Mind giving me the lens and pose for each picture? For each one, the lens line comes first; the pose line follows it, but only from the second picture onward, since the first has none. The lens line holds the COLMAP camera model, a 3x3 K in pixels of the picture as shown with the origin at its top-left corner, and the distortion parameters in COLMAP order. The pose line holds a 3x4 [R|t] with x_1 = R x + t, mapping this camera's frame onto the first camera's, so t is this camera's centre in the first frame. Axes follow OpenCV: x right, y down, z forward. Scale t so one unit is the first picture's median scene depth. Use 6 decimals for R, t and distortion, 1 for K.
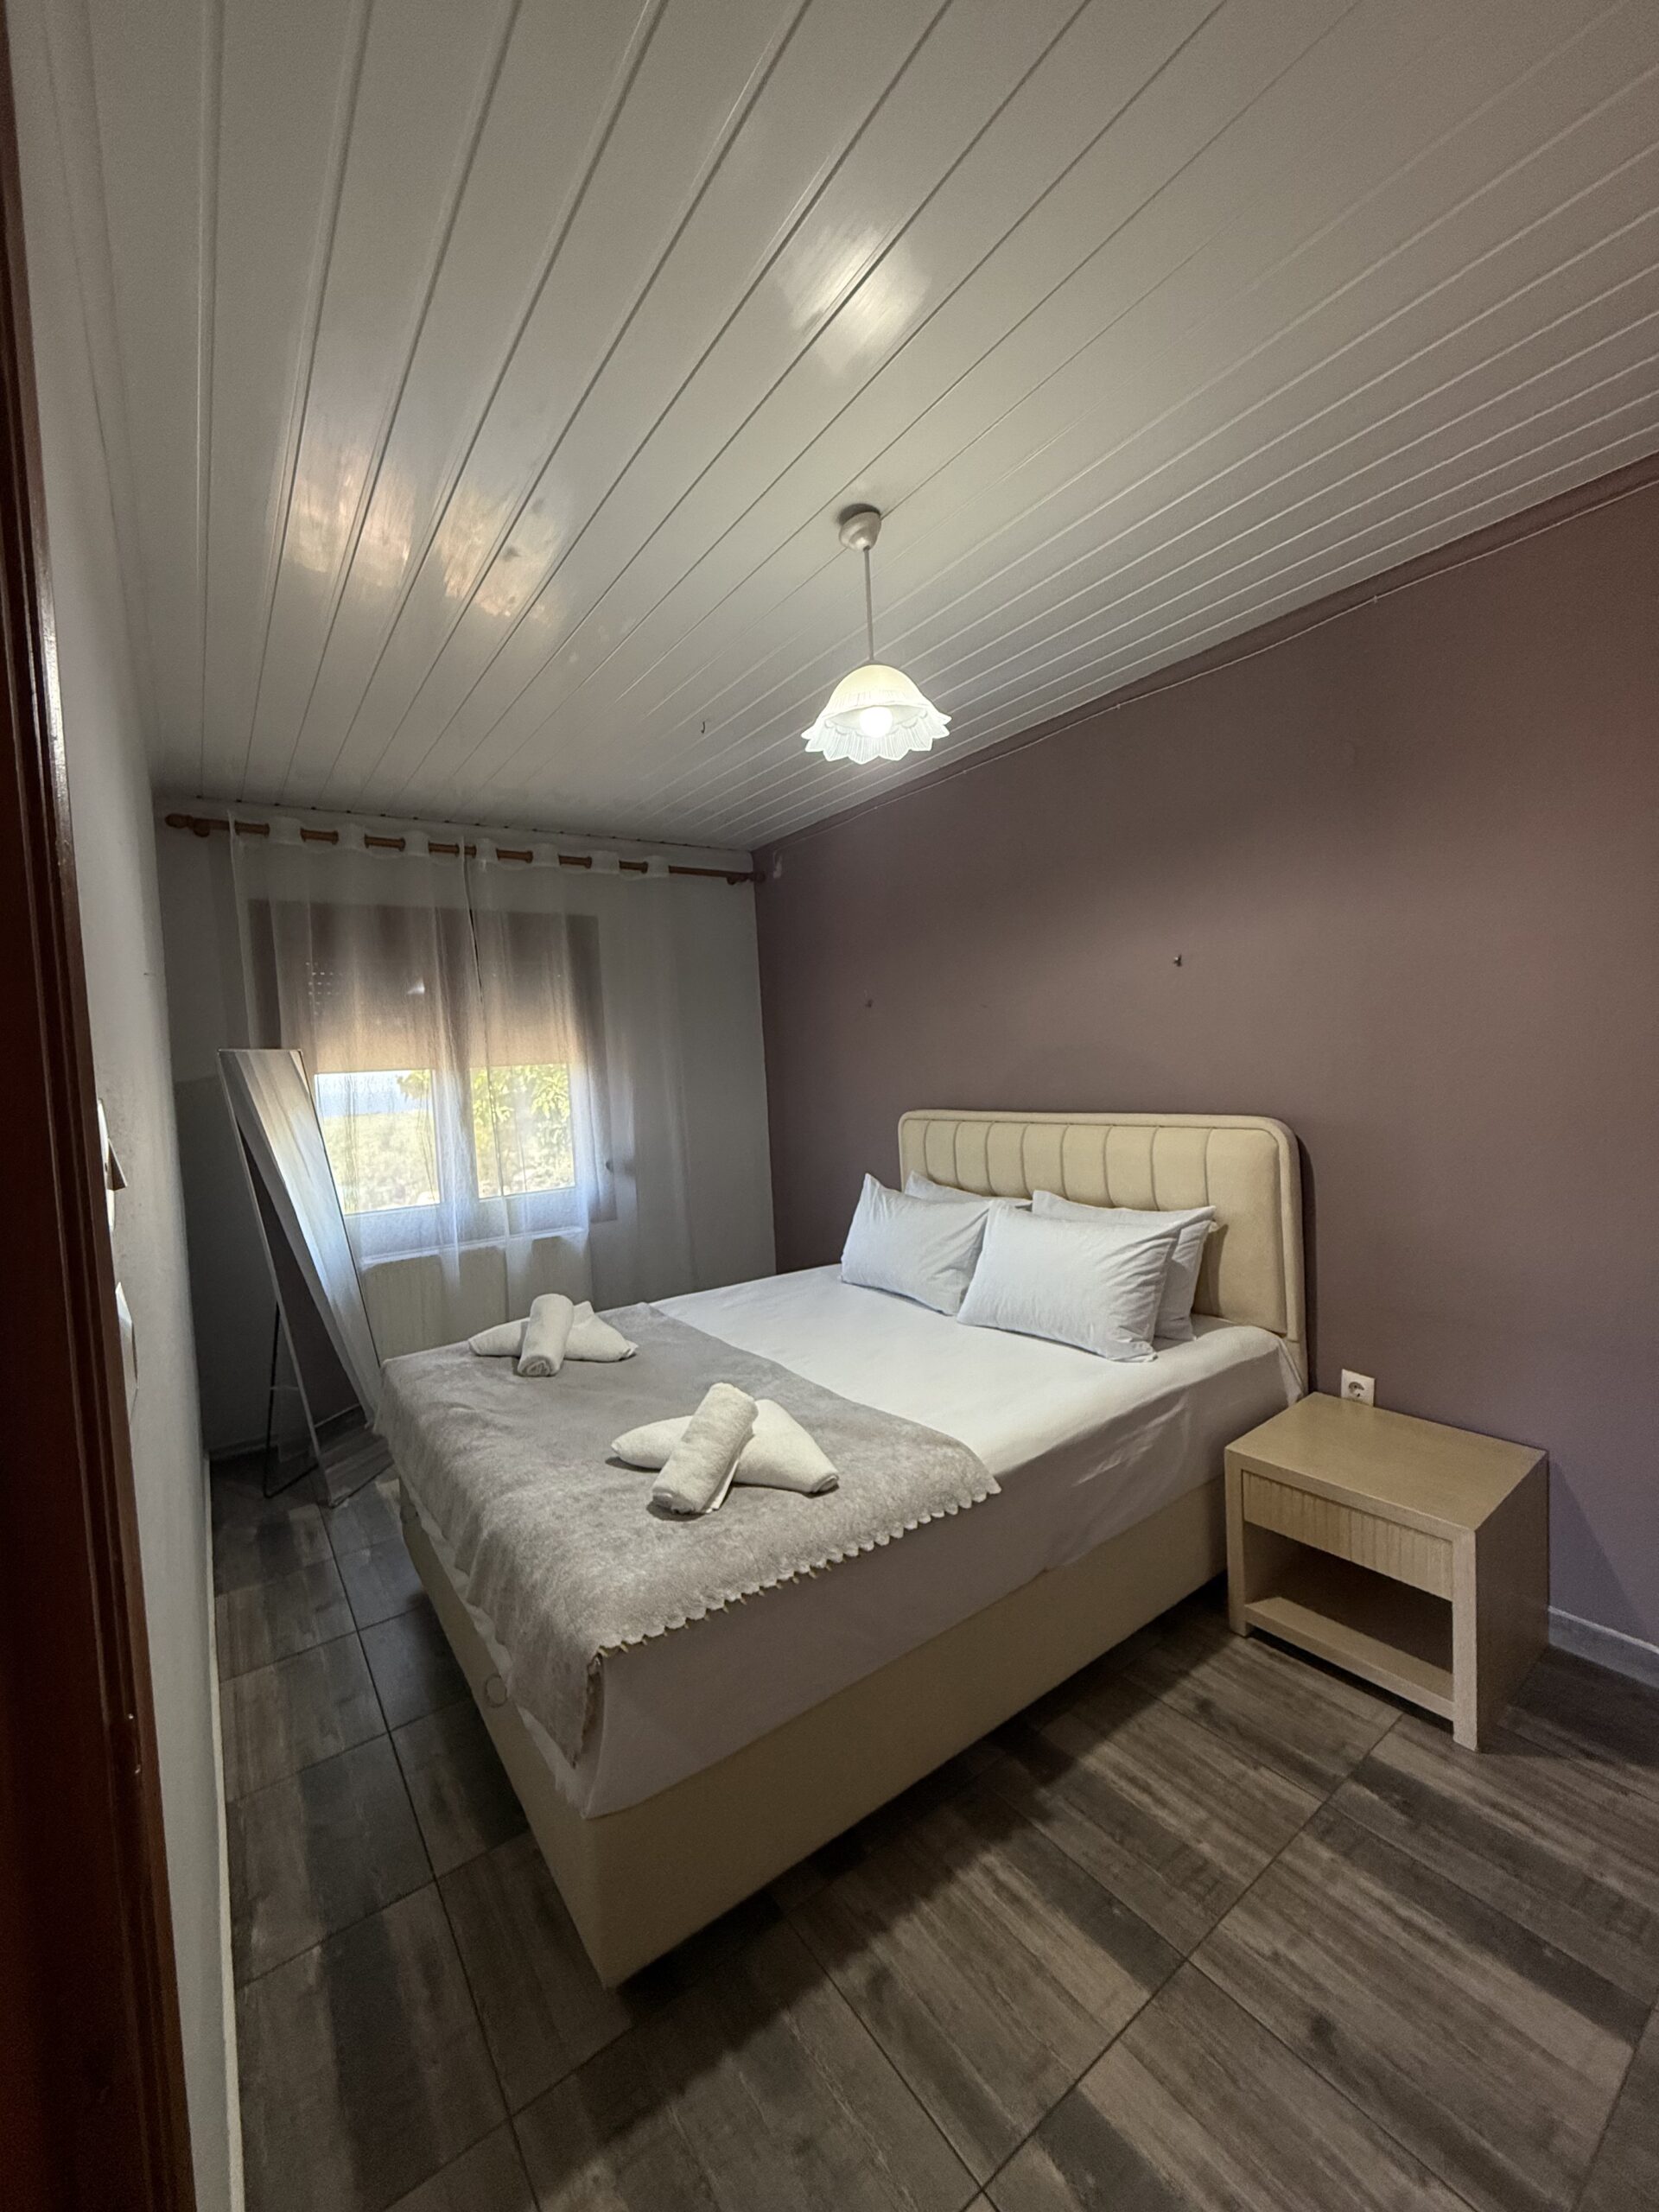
lens RADIAL K [[884.3, 0, 829.2], [0, 884.3, 1101.2], [0, 0, 1]] dist [-0.002839, -0.000097]
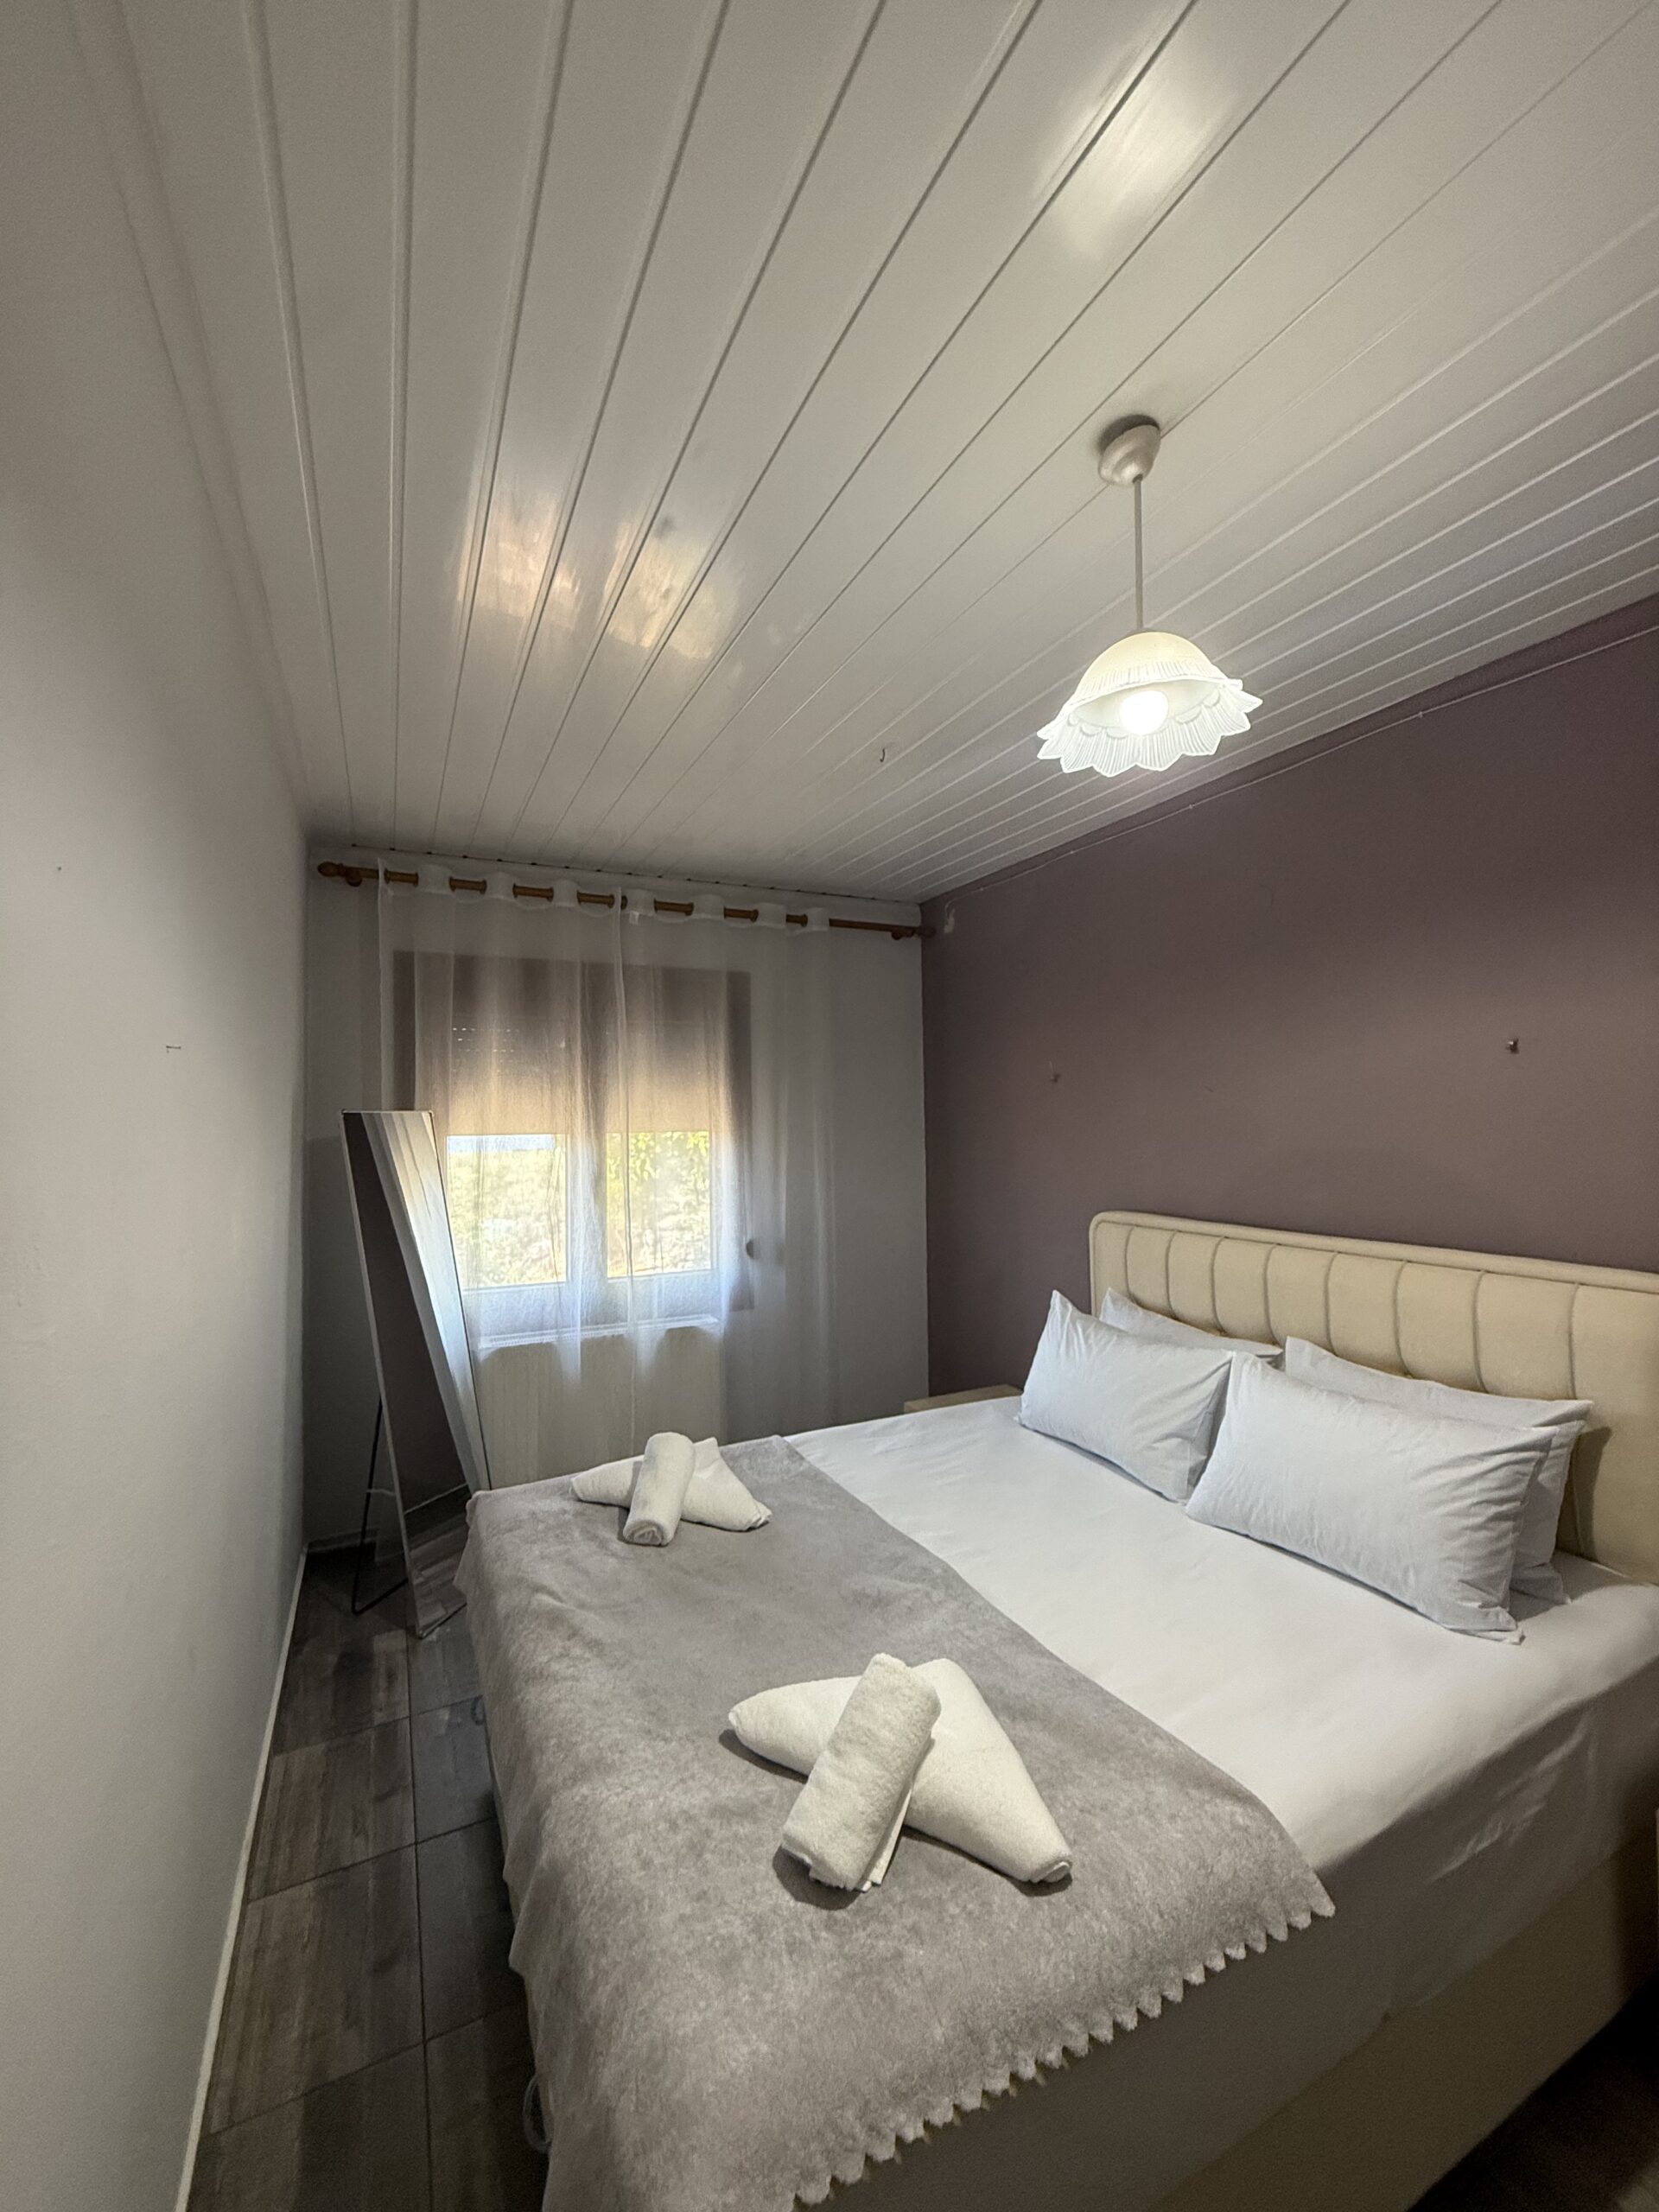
lens RADIAL K [[878.0, 0, 828.6], [0, 878.0, 1100.6], [0, 0, 1]] dist [0.001372, 0.000293]
pose [[0.986430, 0.036654, -0.160039, -0.053754], [-0.046192, 0.997346, -0.056287, -0.050368], [0.157551, 0.062916, 0.985505, 0.212494]]
